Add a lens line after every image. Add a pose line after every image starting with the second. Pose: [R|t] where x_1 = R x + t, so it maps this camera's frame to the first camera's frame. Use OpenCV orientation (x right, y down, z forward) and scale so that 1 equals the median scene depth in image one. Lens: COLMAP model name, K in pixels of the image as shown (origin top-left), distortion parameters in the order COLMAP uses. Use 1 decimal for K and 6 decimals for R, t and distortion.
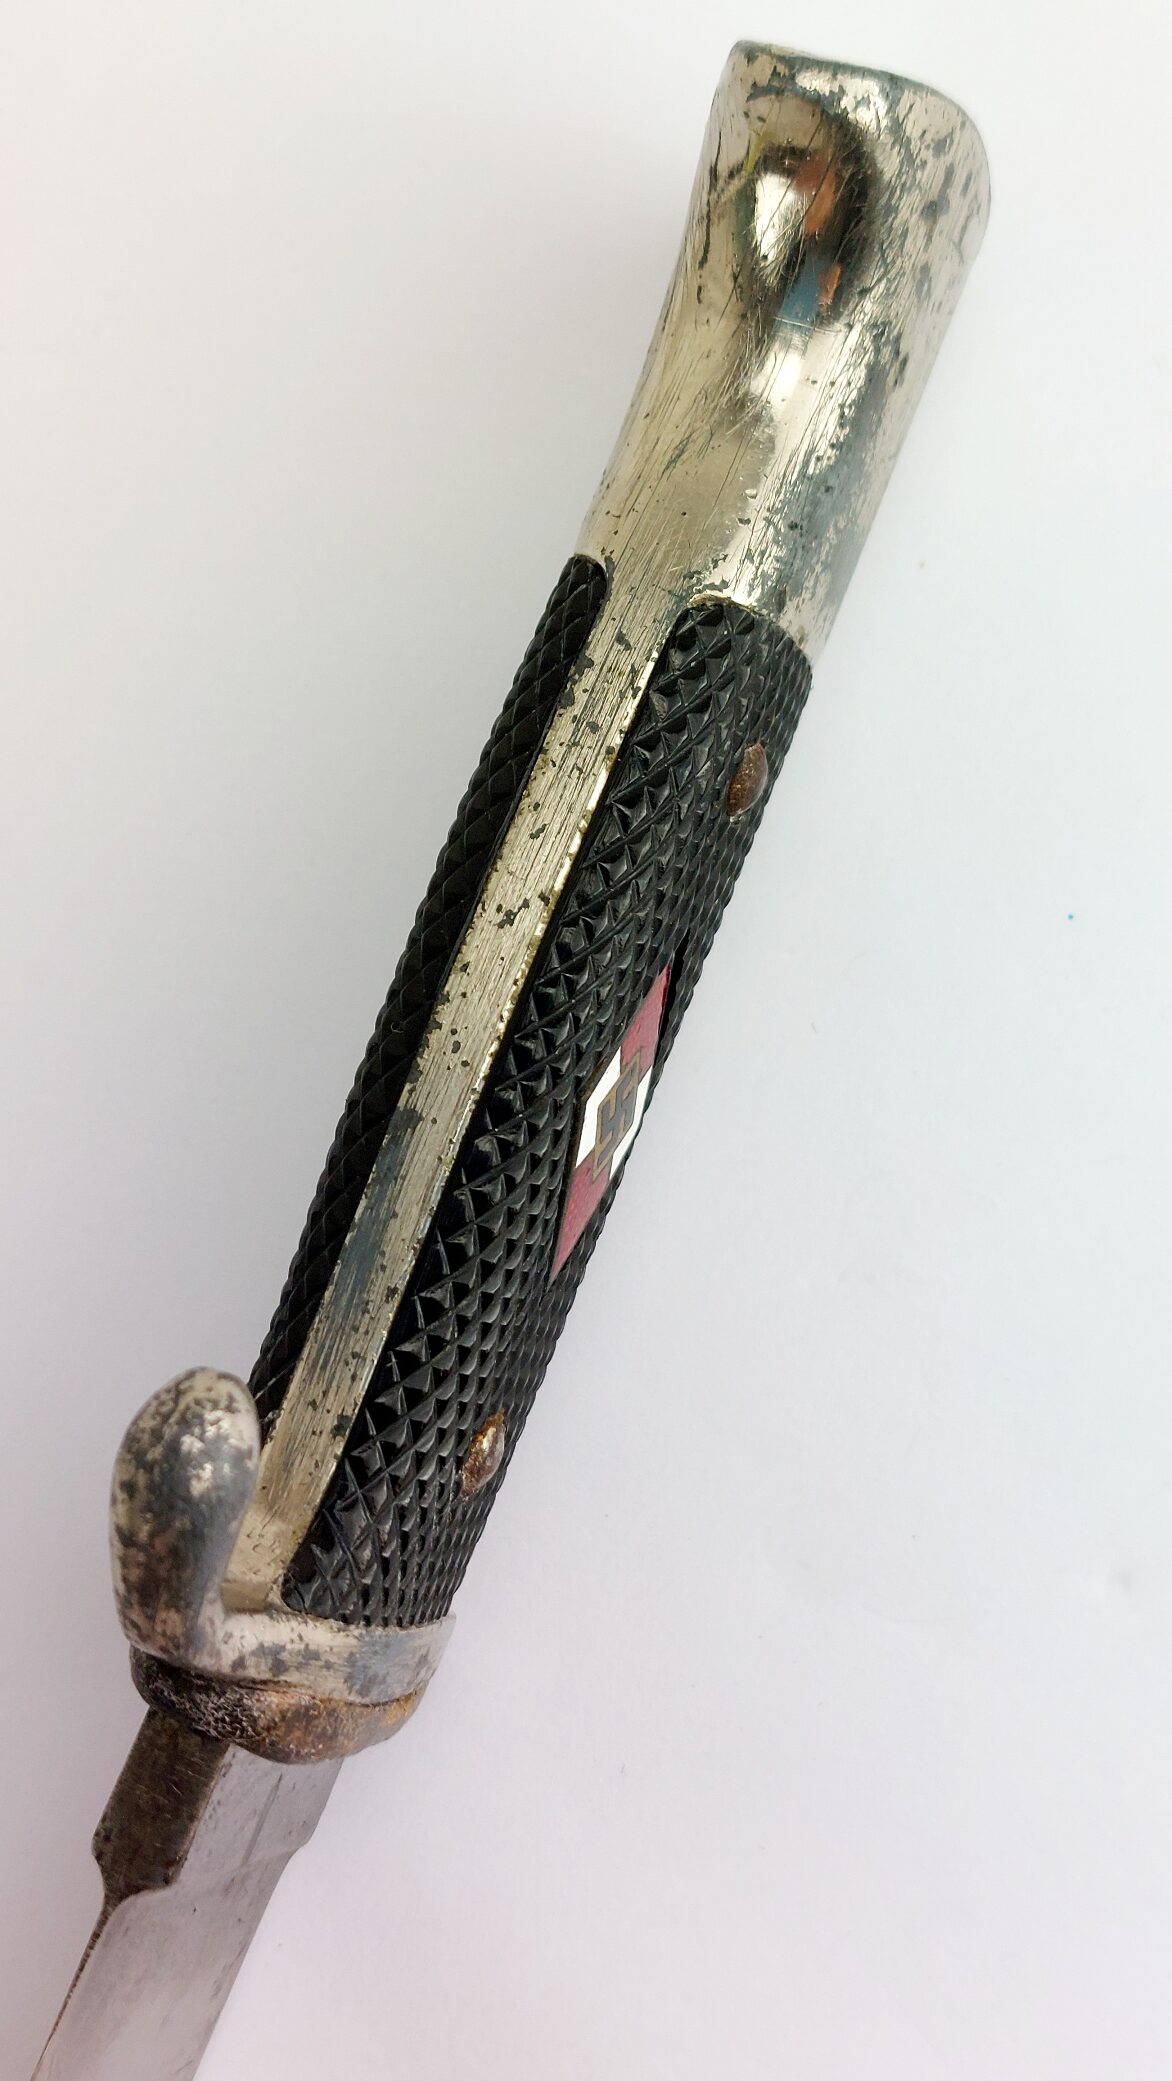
lens RADIAL K [[1522.7, 0, 580.3], [0, 1522.7, 1035.3], [0, 0, 1]] dist [0.000022, -0.039468]
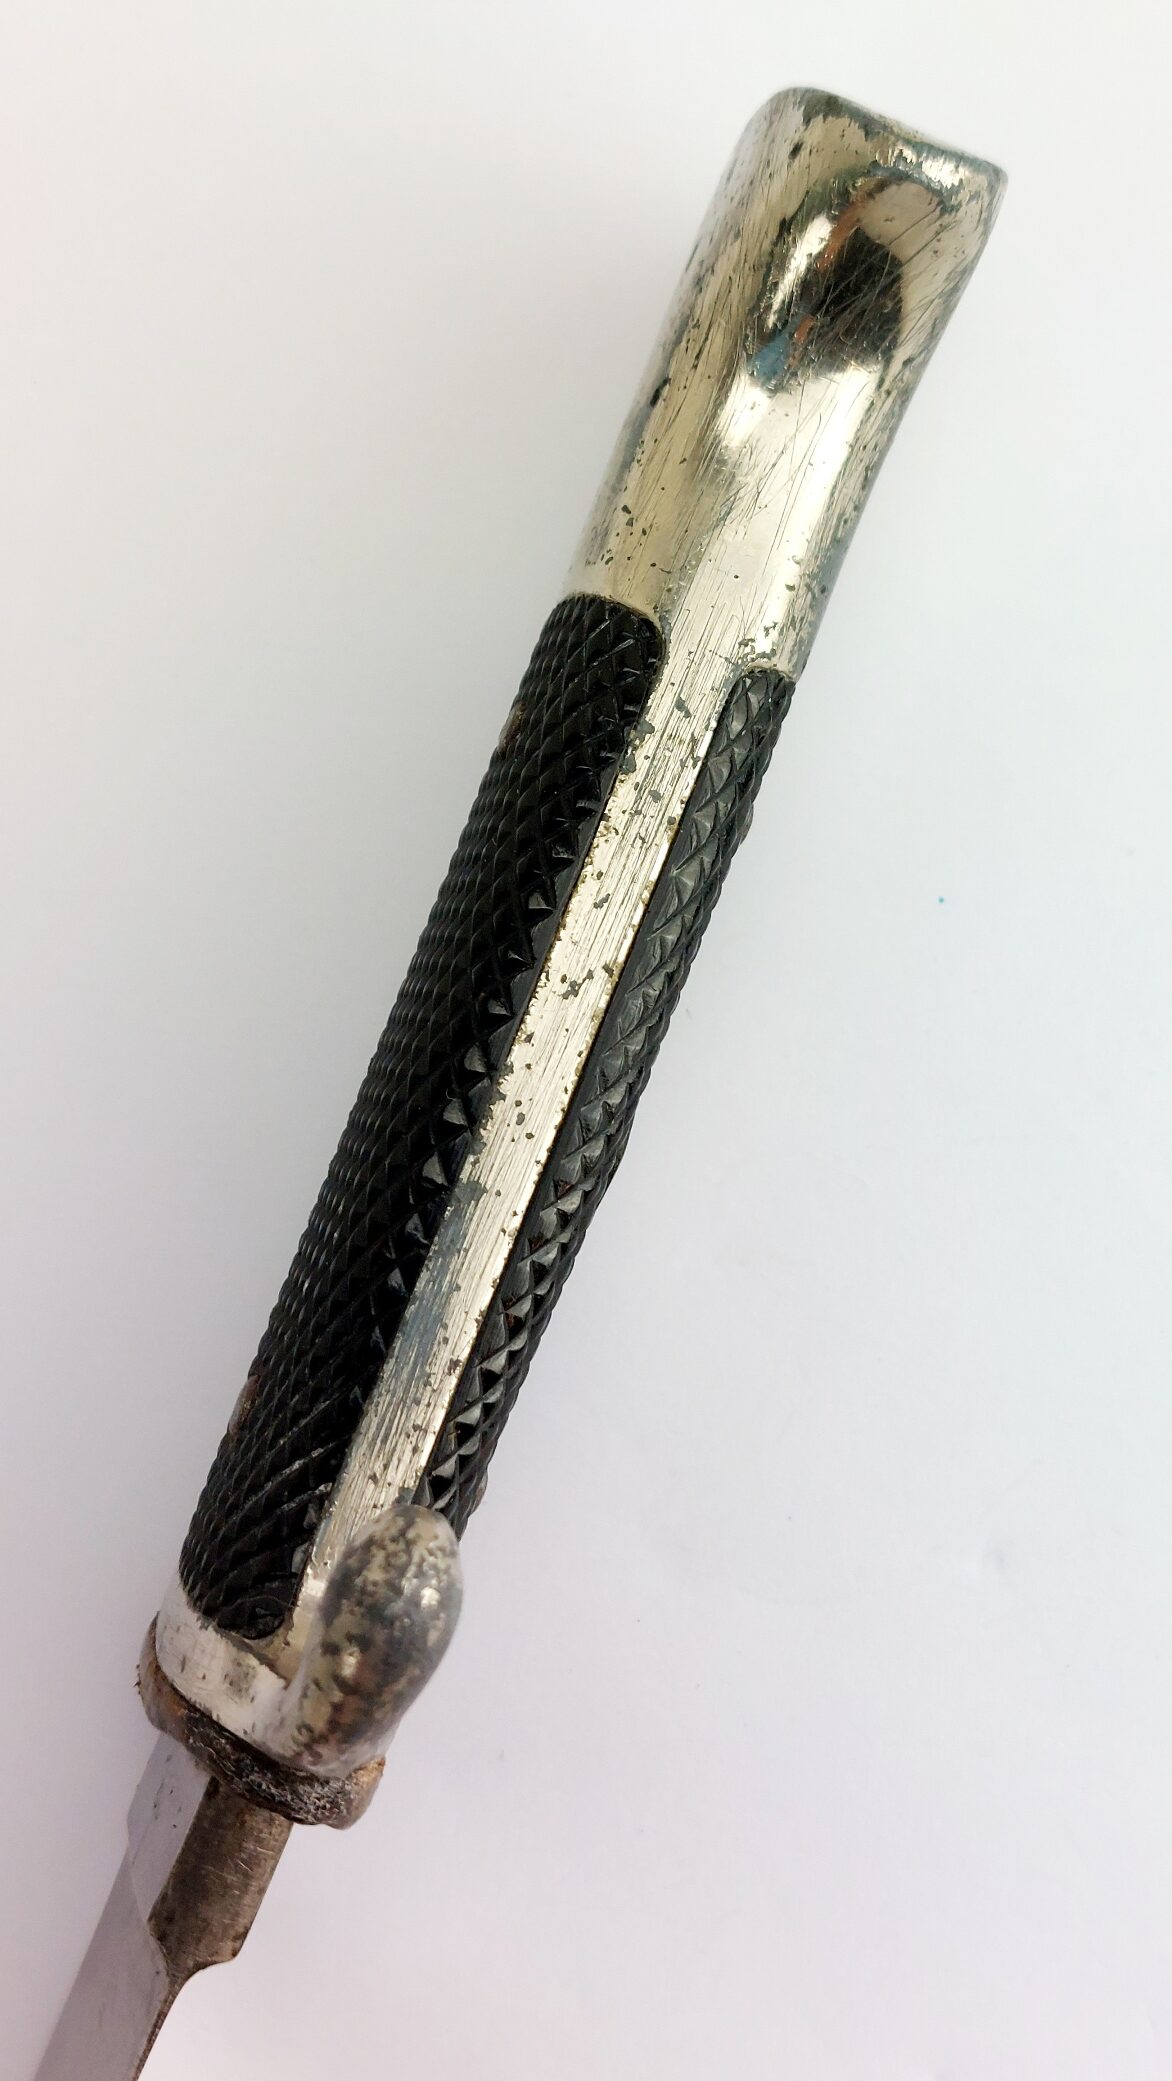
lens RADIAL K [[1522.7, 0, 501.0], [0, 1522.7, 1034.4], [0, 0, 1]] dist [0.000022, -0.039468]
pose [[0.977825, 0.015340, 0.208859, -0.300960], [-0.033024, 0.996130, 0.081447, -0.127268], [-0.206801, -0.086538, 0.974548, 0.038640]]
